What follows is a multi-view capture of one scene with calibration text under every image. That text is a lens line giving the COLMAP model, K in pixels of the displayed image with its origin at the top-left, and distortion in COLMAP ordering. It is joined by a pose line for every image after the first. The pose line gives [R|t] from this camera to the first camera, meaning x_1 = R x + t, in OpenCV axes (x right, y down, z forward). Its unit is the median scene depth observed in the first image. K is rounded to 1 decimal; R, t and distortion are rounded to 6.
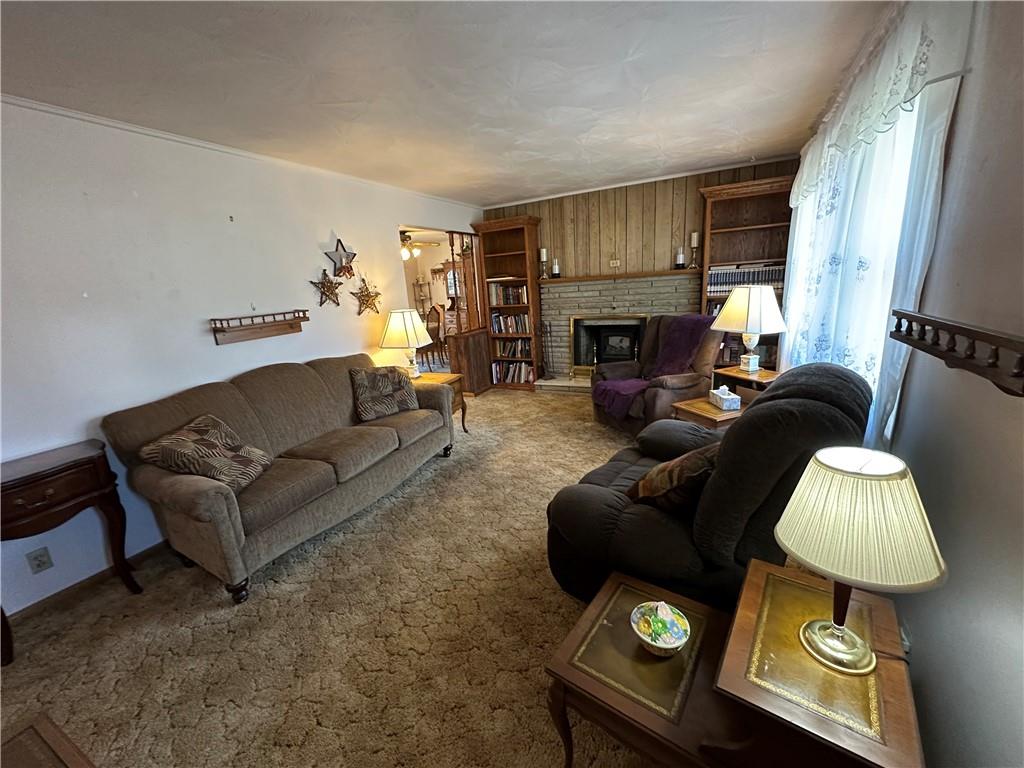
lens RADIAL K [[406.3, 0, 511.0], [0, 406.3, 385.4], [0, 0, 1]] dist [-0.000499, -0.000071]
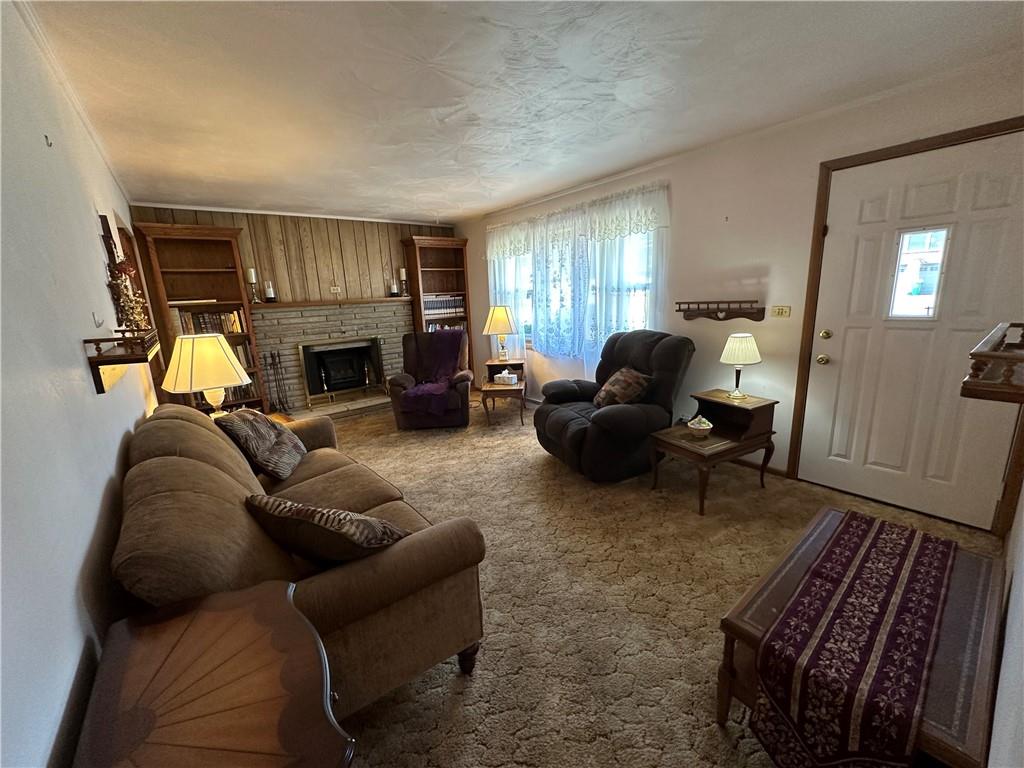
lens RADIAL K [[406.3, 0, 511.0], [0, 406.3, 385.4], [0, 0, 1]] dist [-0.000499, -0.000071]
pose [[0.422006, -0.151302, 0.893878, -0.513092], [0.240458, 0.969342, 0.050553, -0.008947], [-0.874123, 0.193607, 0.445450, 0.193722]]
